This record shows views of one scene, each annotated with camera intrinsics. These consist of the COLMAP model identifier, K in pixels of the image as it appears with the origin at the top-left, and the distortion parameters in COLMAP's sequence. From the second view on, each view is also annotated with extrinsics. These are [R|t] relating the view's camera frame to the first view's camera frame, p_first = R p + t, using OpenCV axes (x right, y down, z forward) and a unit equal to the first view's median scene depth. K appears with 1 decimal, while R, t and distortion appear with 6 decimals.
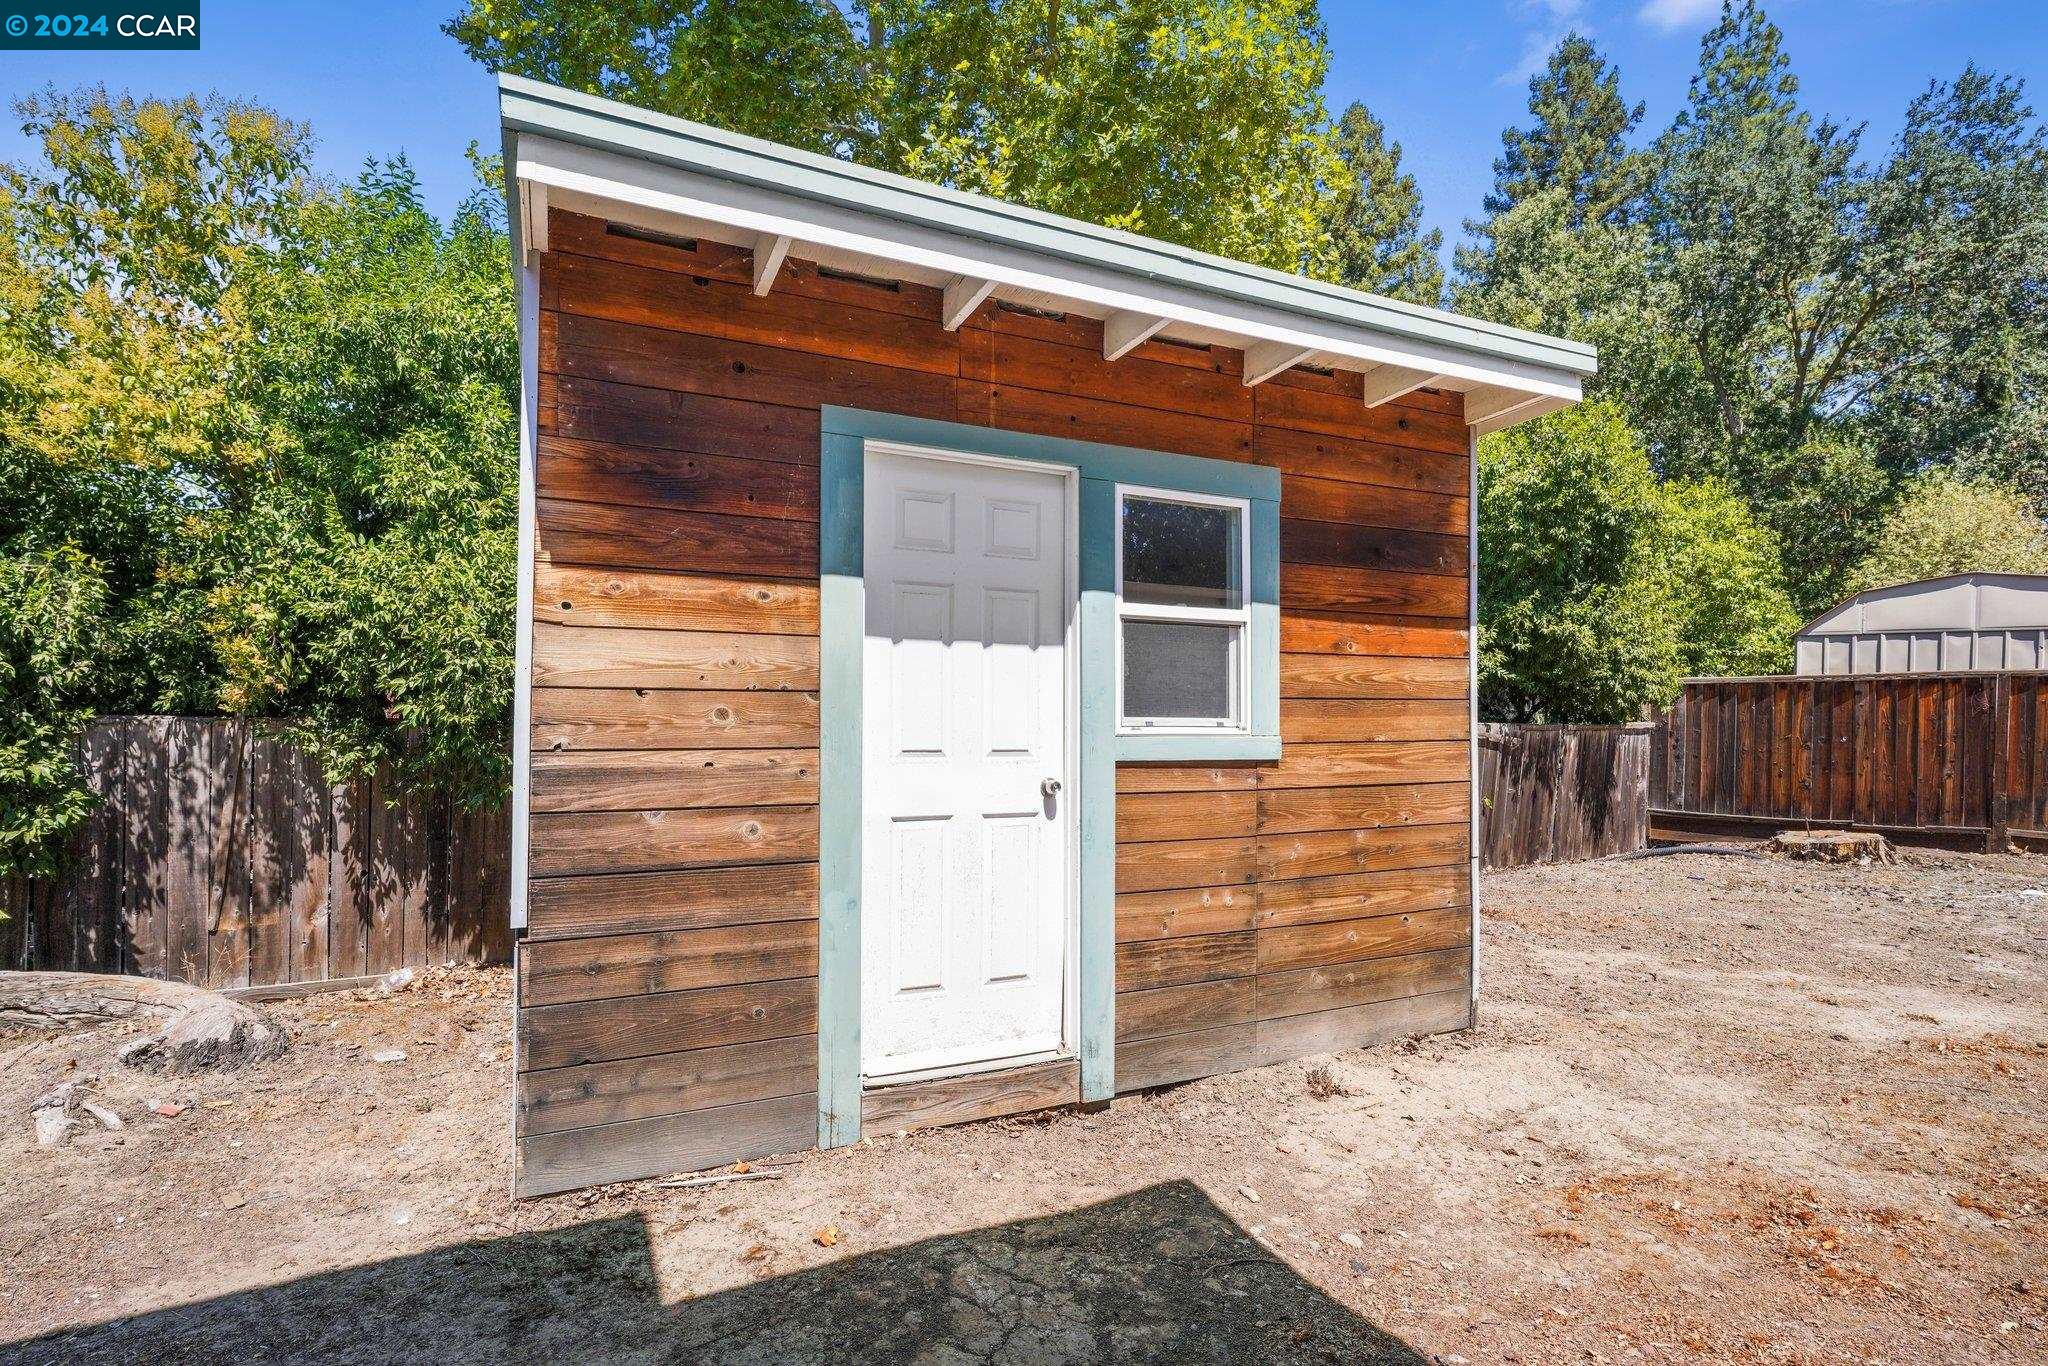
lens RADIAL K [[985.6, 0, 1024.0], [0, 985.6, 683.0], [0, 0, 1]] dist [-0.000535, -0.000253]
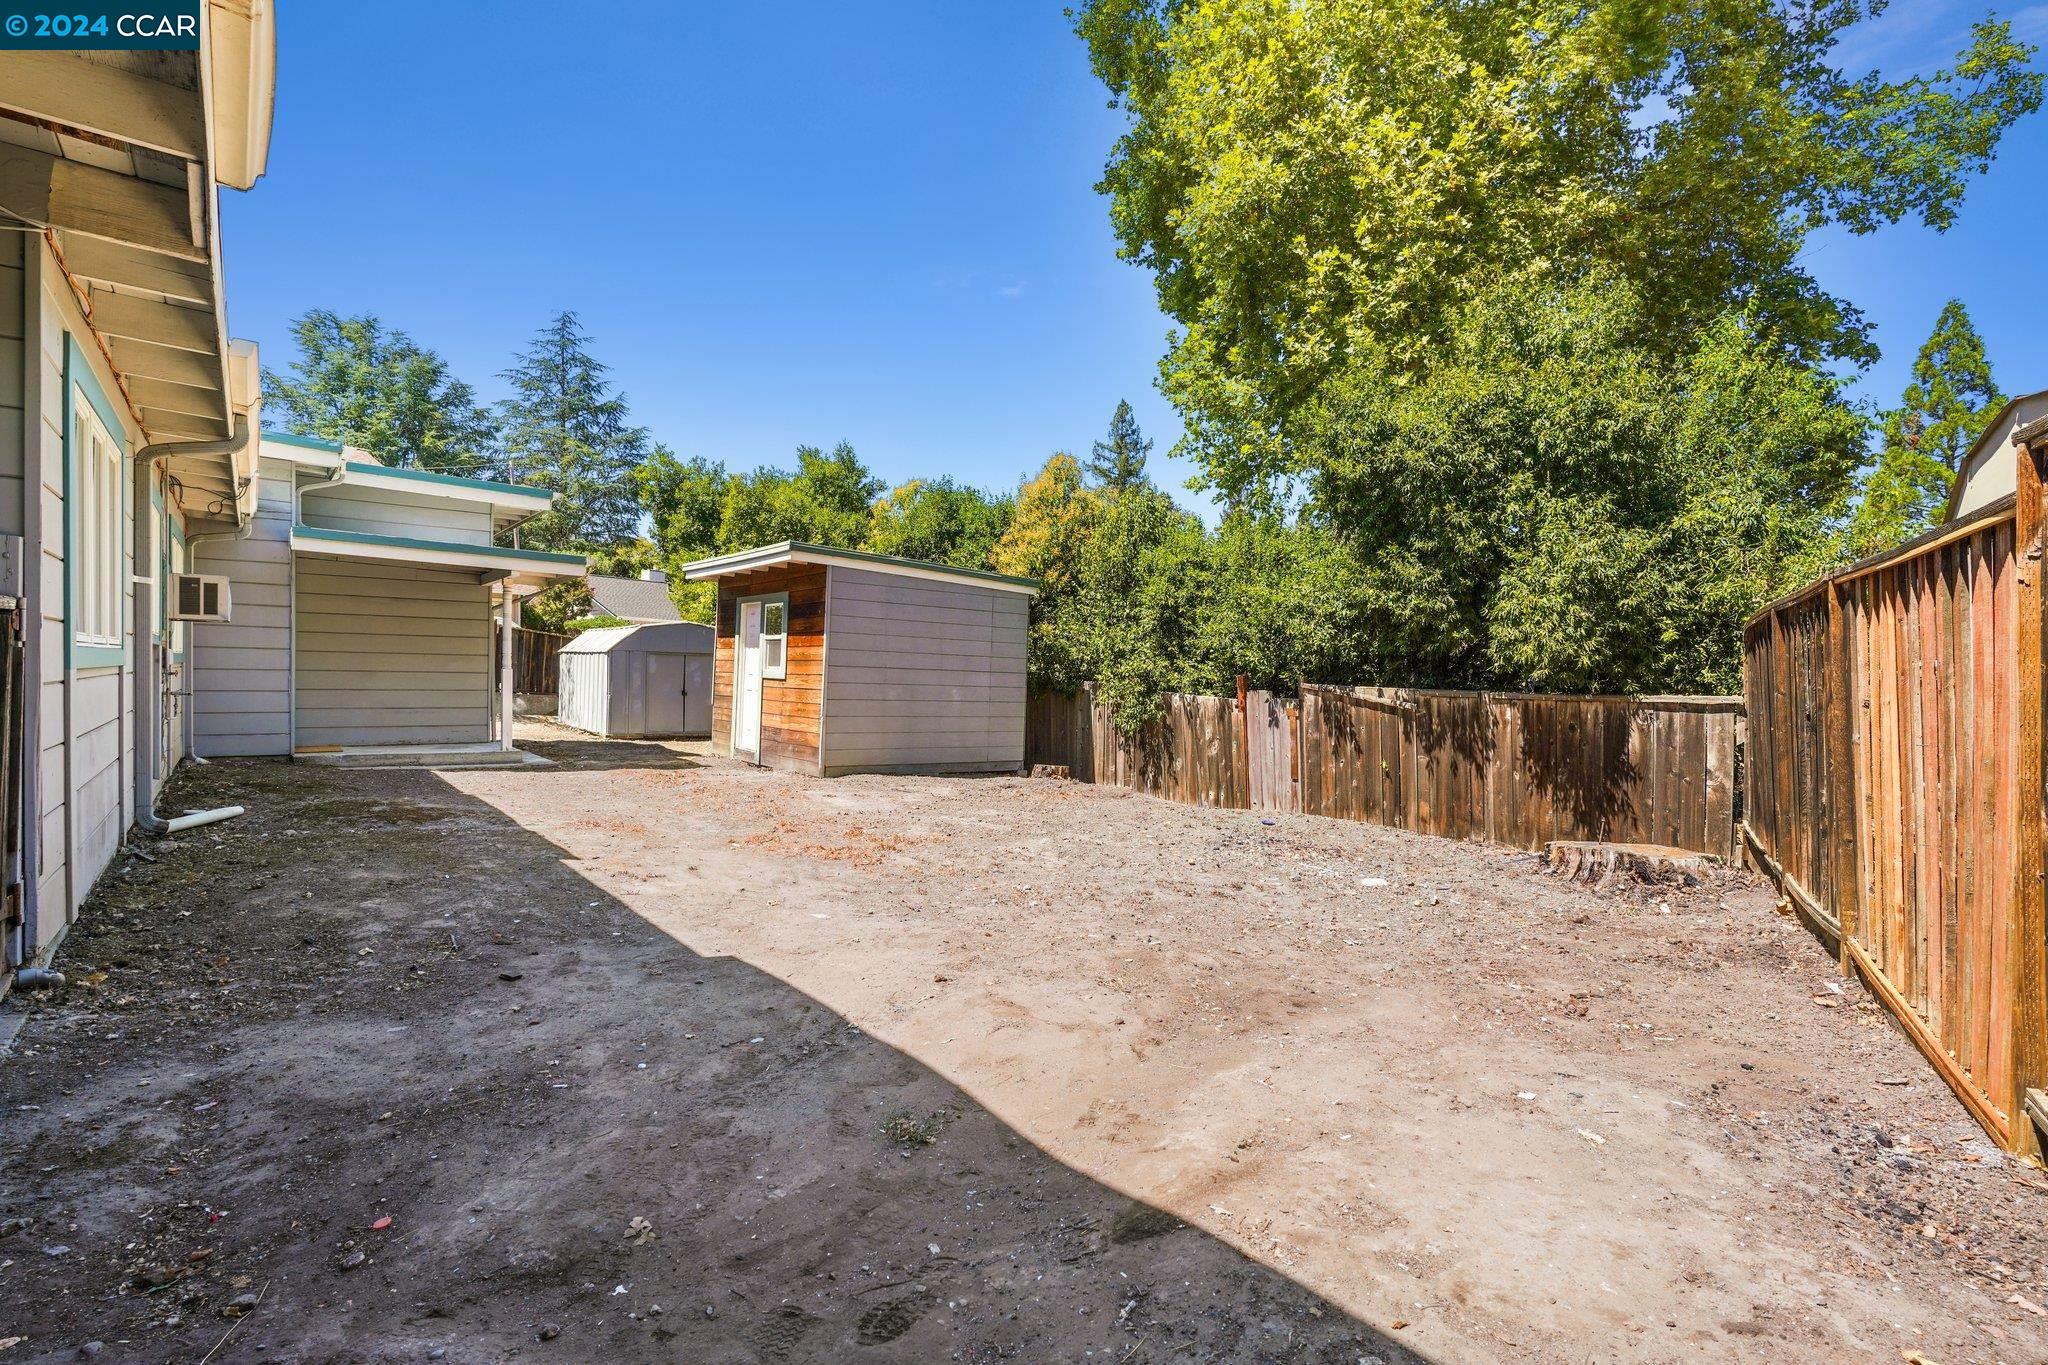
lens RADIAL K [[985.6, 0, 1024.0], [0, 985.6, 682.5], [0, 0, 1]] dist [-0.000535, -0.000253]
pose [[0.216717, 0.008280, -0.976199, 2.673332], [0.005494, 0.999938, 0.009701, 0.043541], [0.976219, -0.007466, 0.216658, 0.777160]]
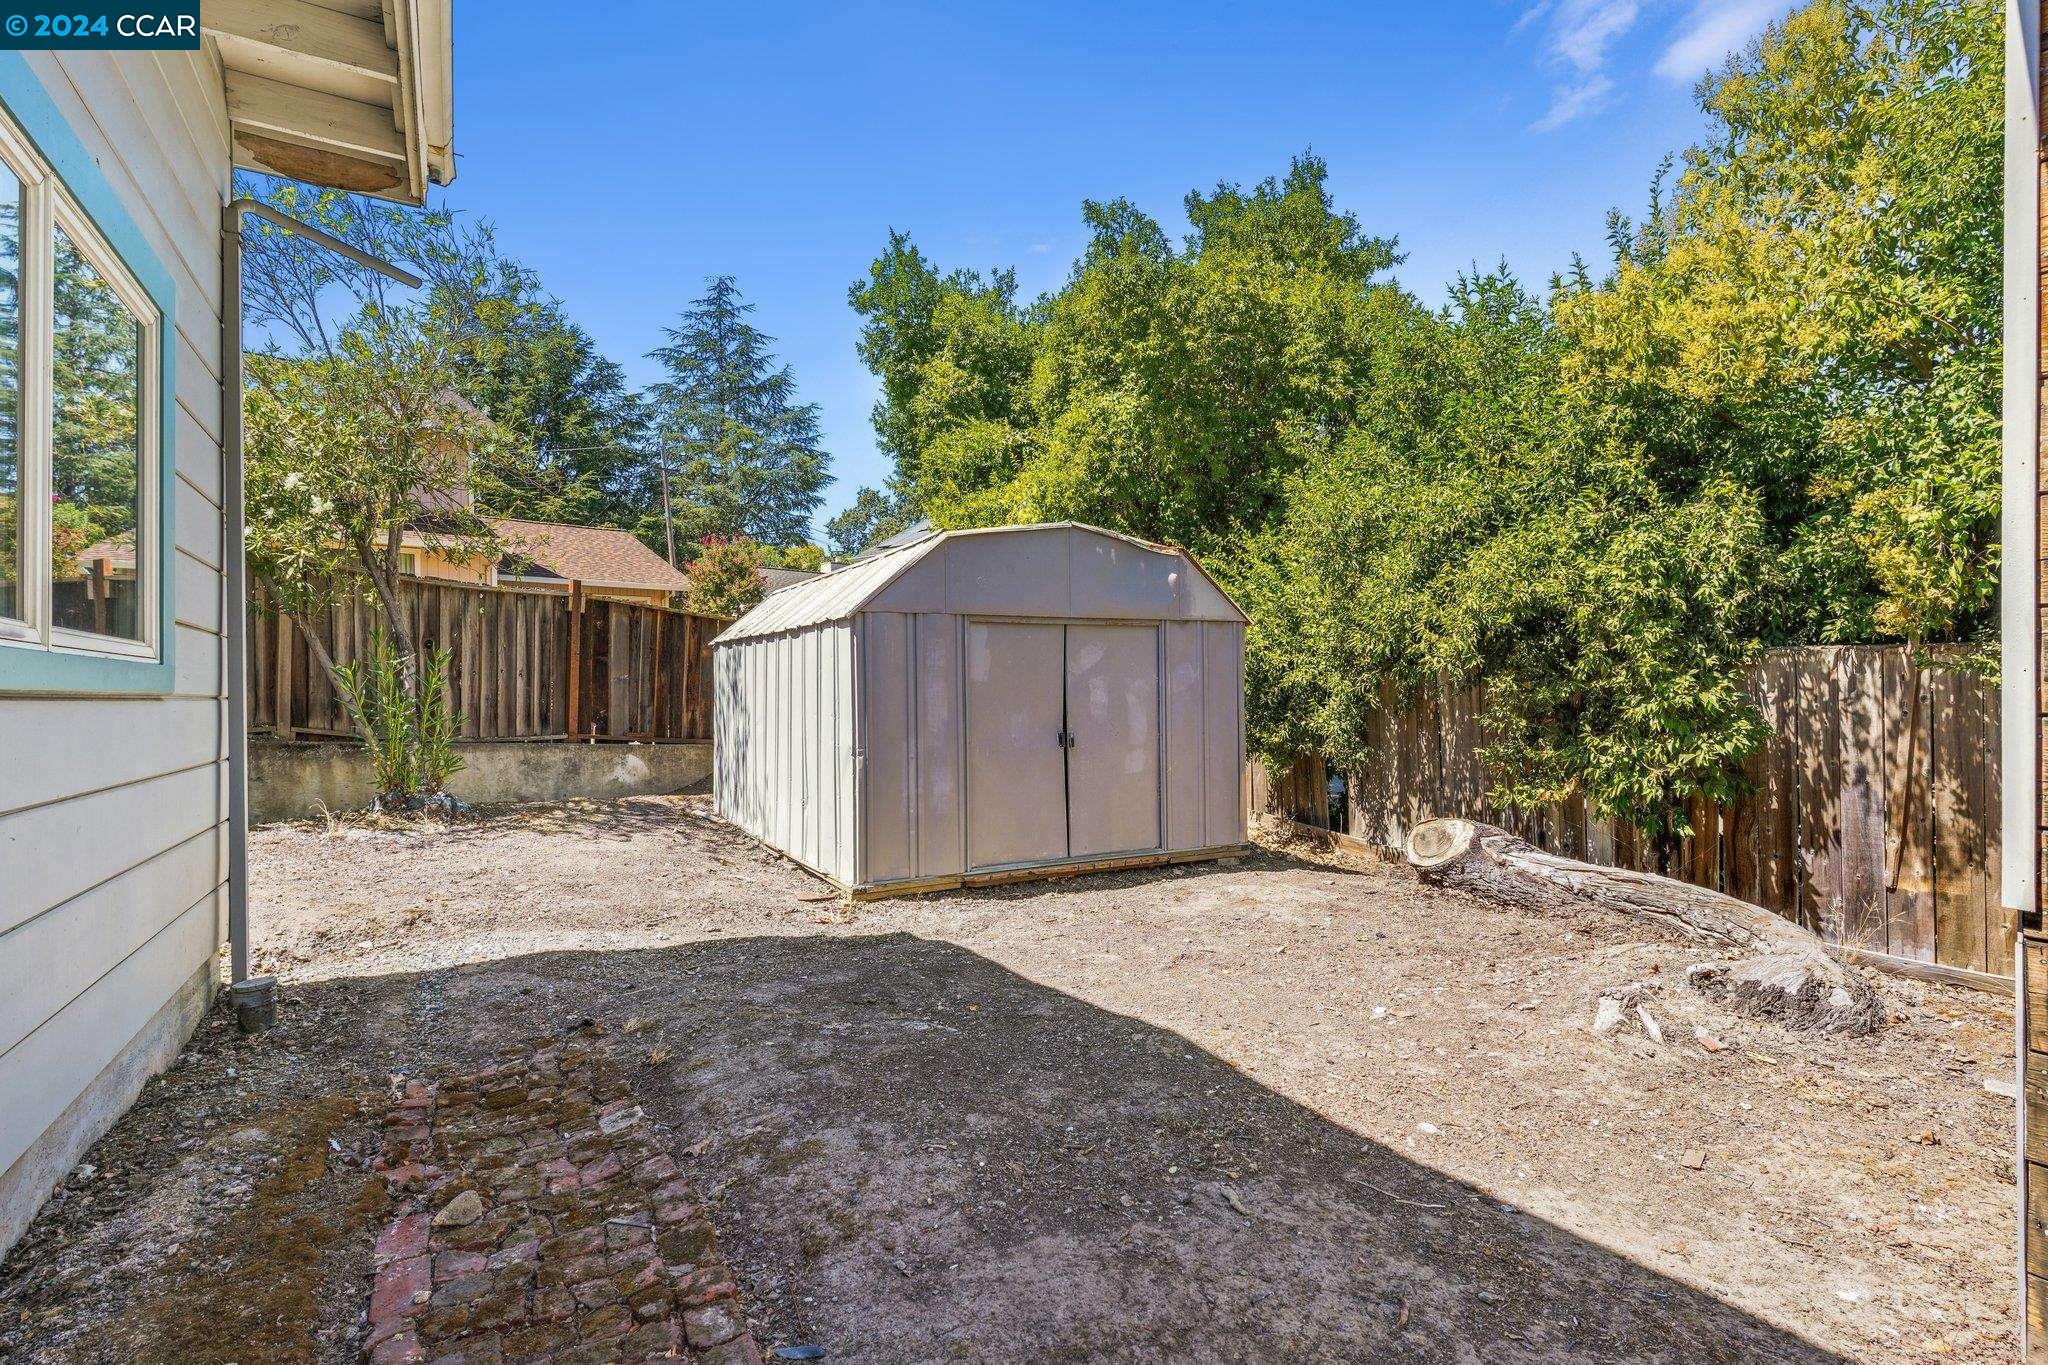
lens RADIAL K [[1003.5, 0, 1021.9], [0, 1003.5, 665.3], [0, 0, 1]] dist [0.002226, 0.000267]
pose [[0.062871, -0.028274, -0.997621, 0.023943], [0.042731, 0.998758, -0.025613, 0.050174], [0.997106, -0.041019, 0.064001, 0.202862]]
